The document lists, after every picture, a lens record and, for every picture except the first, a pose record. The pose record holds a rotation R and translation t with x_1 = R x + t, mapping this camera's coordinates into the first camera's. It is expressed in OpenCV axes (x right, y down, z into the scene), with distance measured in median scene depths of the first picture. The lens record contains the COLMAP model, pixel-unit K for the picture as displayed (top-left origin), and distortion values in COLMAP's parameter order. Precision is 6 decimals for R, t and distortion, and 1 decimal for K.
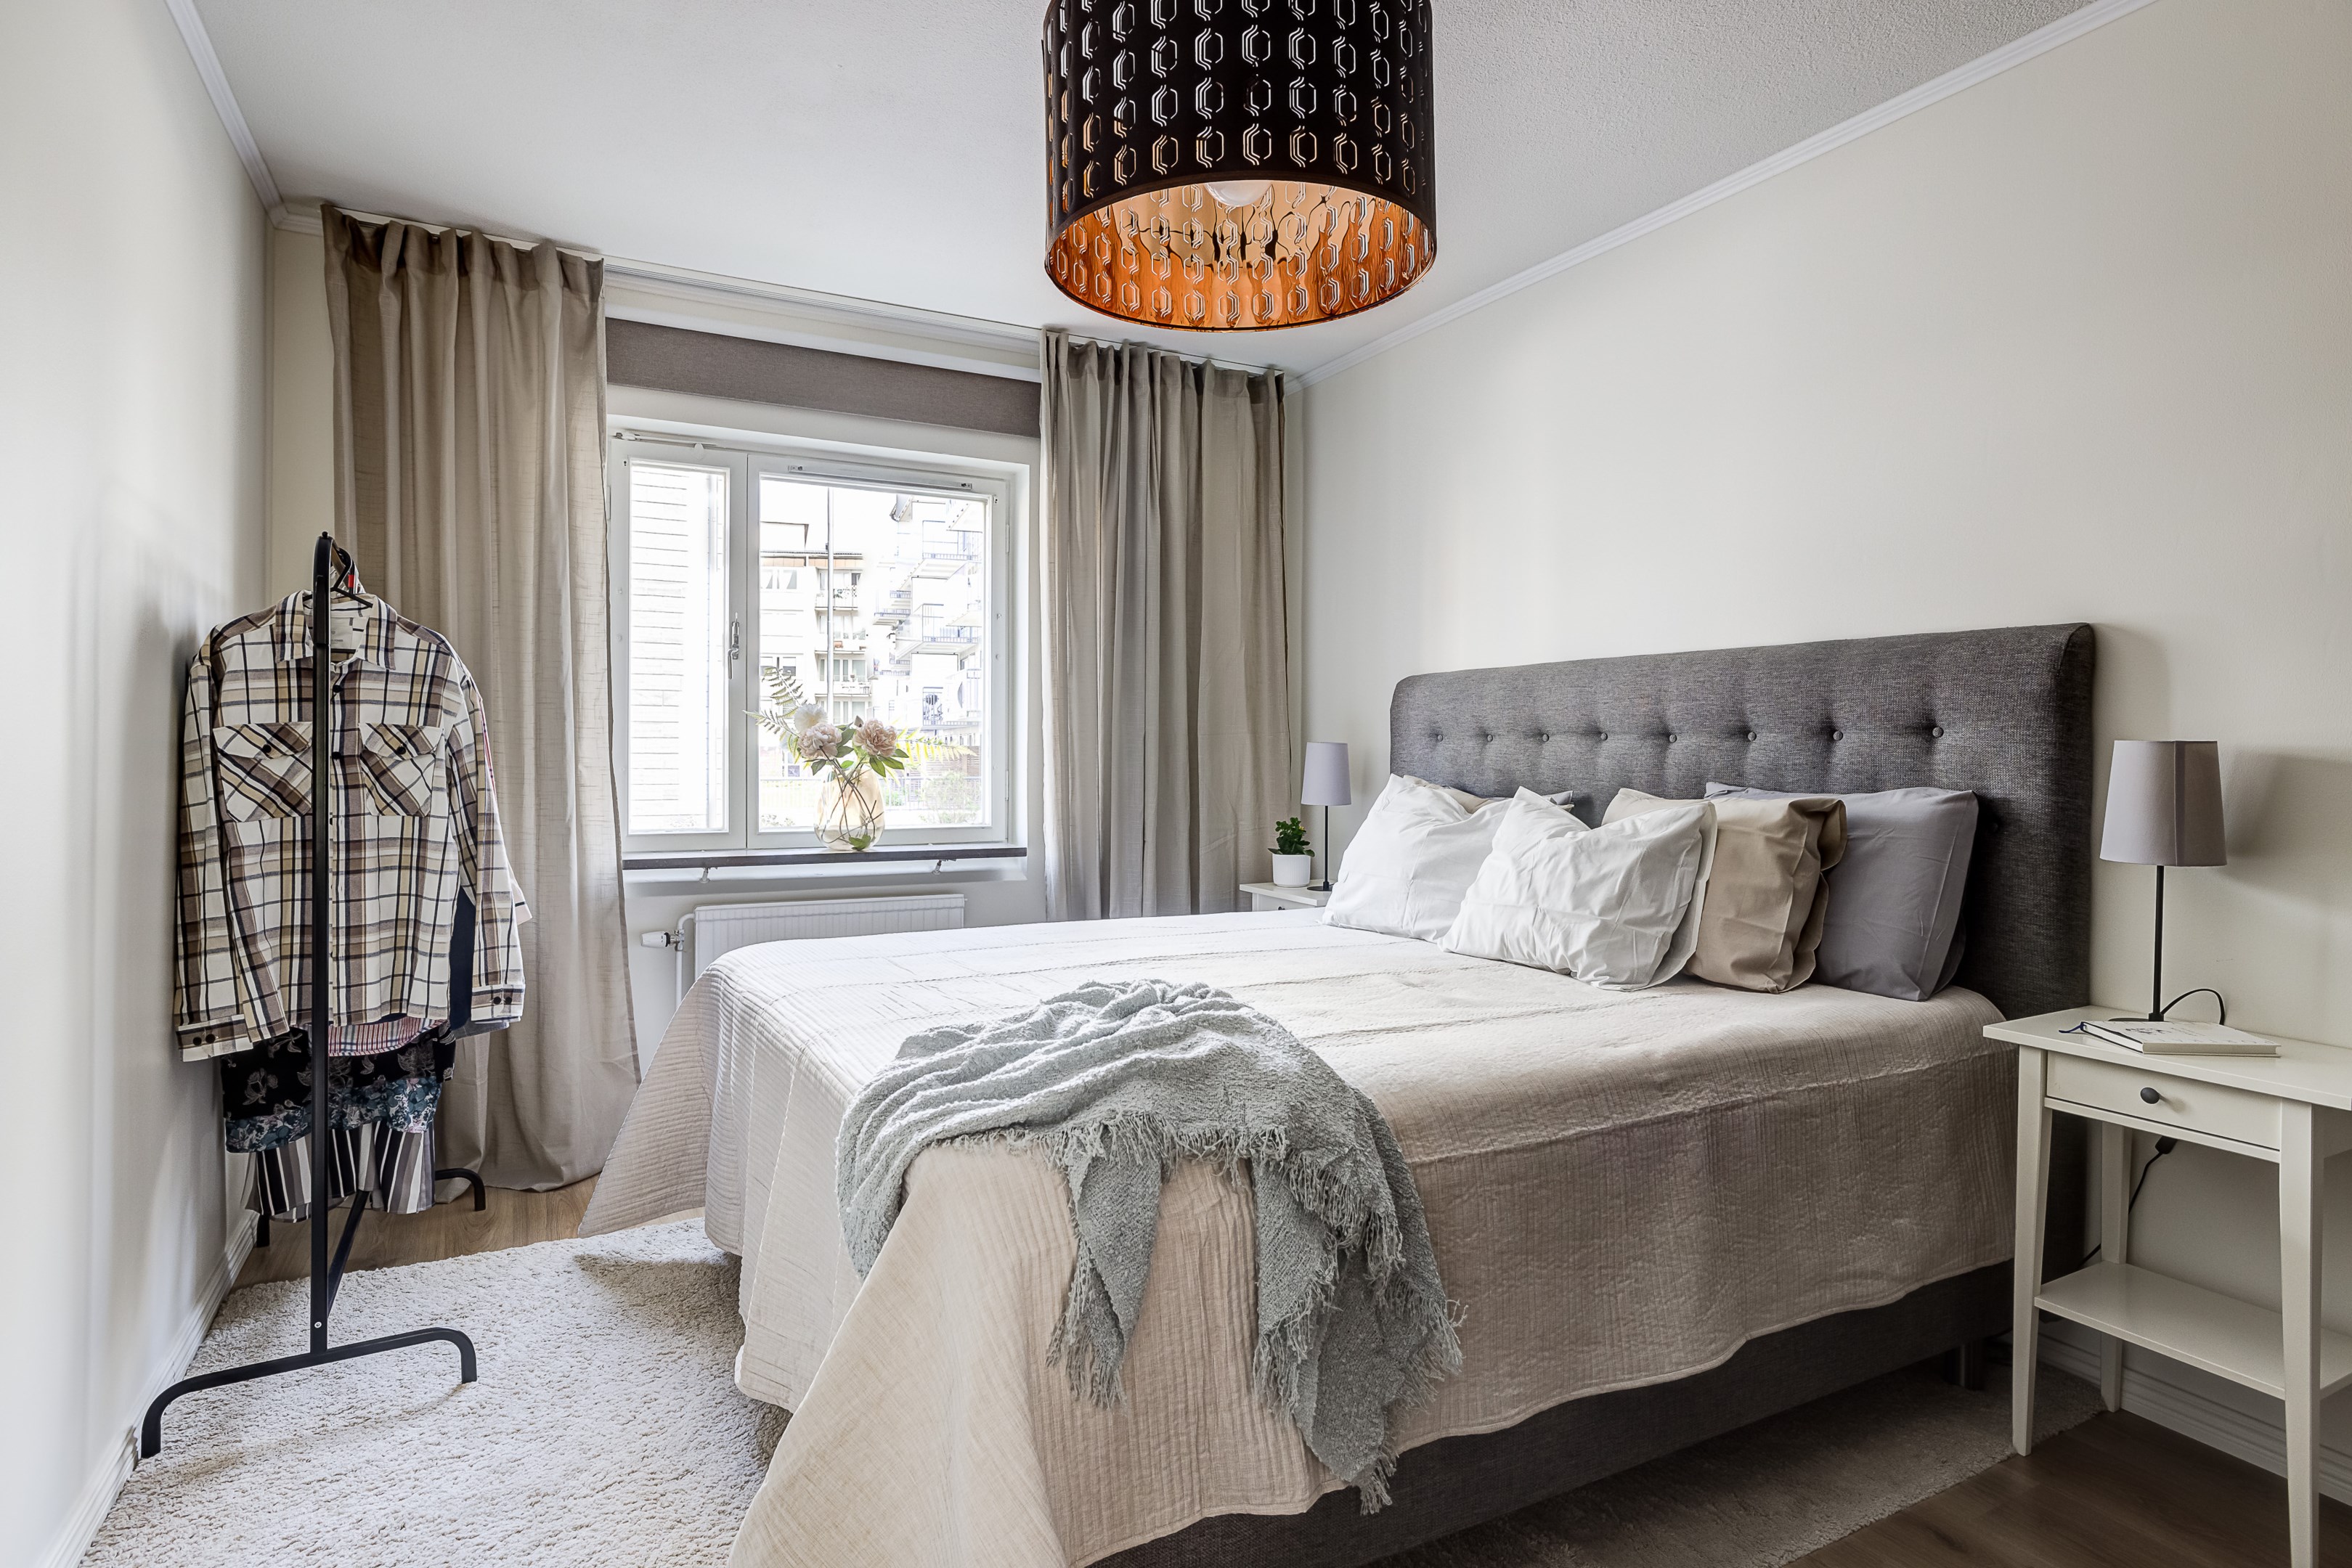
lens RADIAL K [[1228.6, 0, 1176.0], [0, 1228.6, 784.0], [0, 0, 1]] dist [-0.001015, -0.000434]
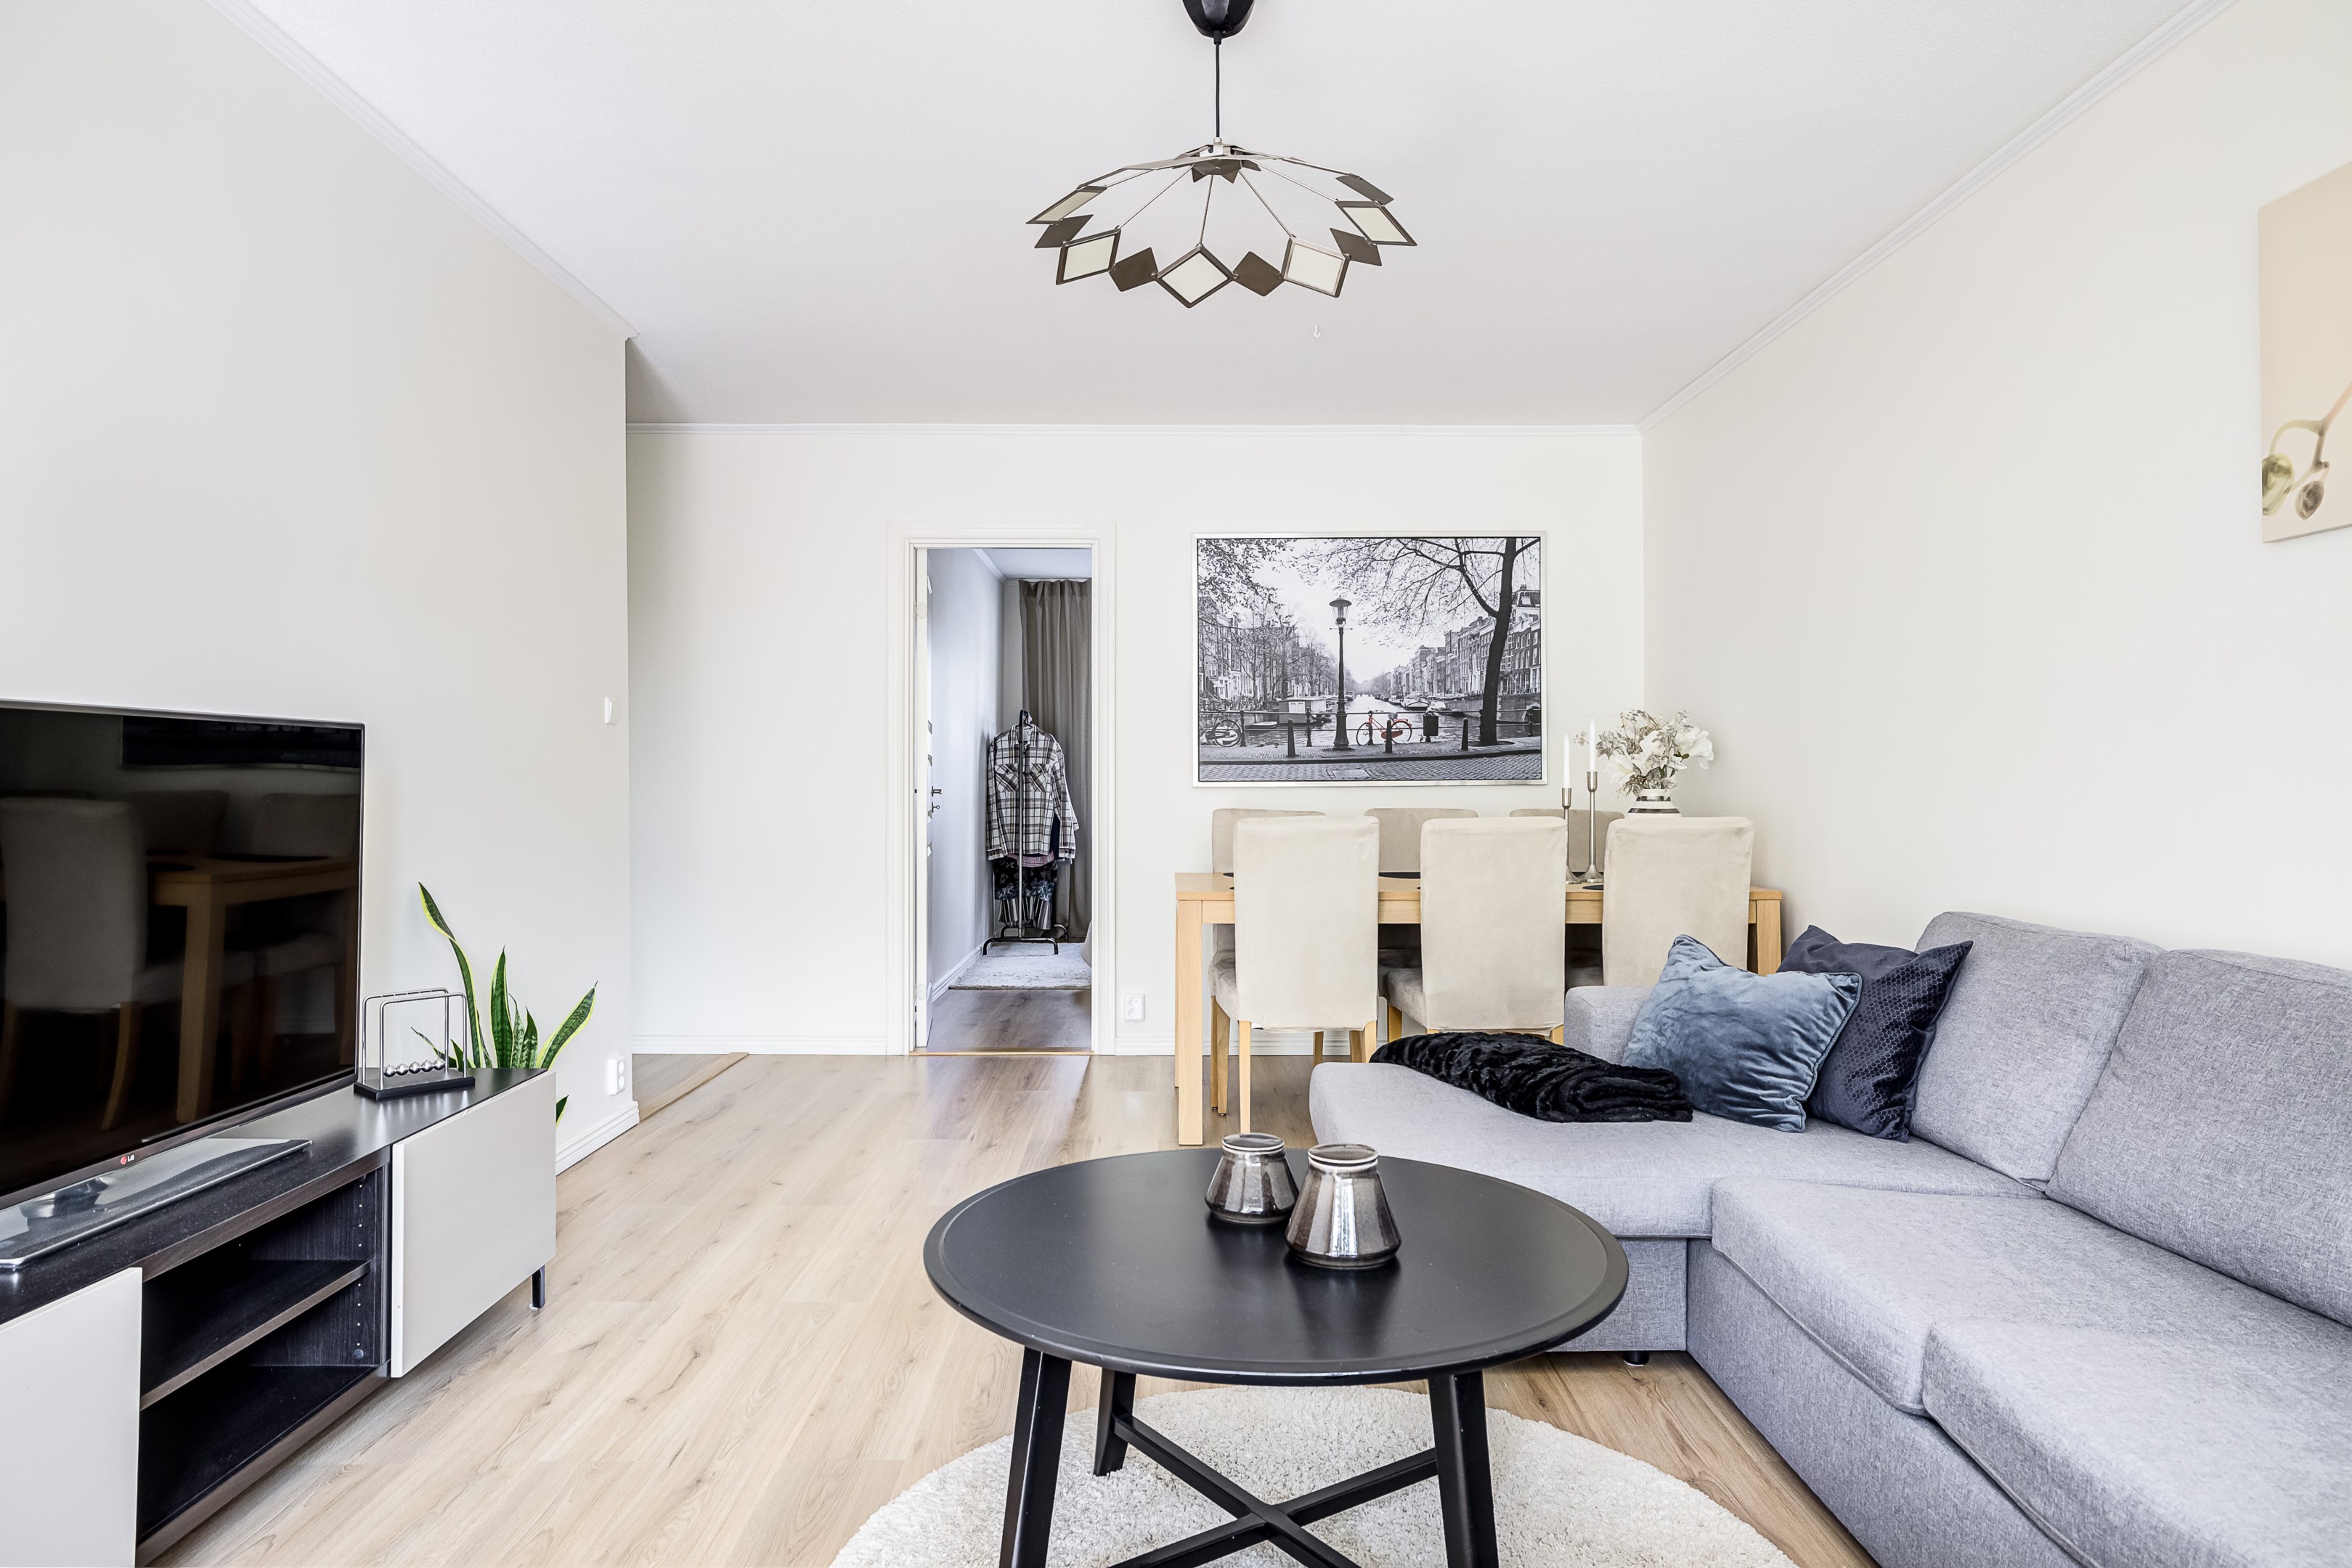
lens RADIAL K [[1478.0, 0, 1176.0], [0, 1478.0, 784.0], [0, 0, 1]] dist [-0.030648, 0.054769]
pose [[0.883043, -0.000026, -0.469293, 1.576276], [-0.001010, 0.999998, -0.001956, 0.013961], [0.469292, 0.002201, 0.883041, -2.368179]]
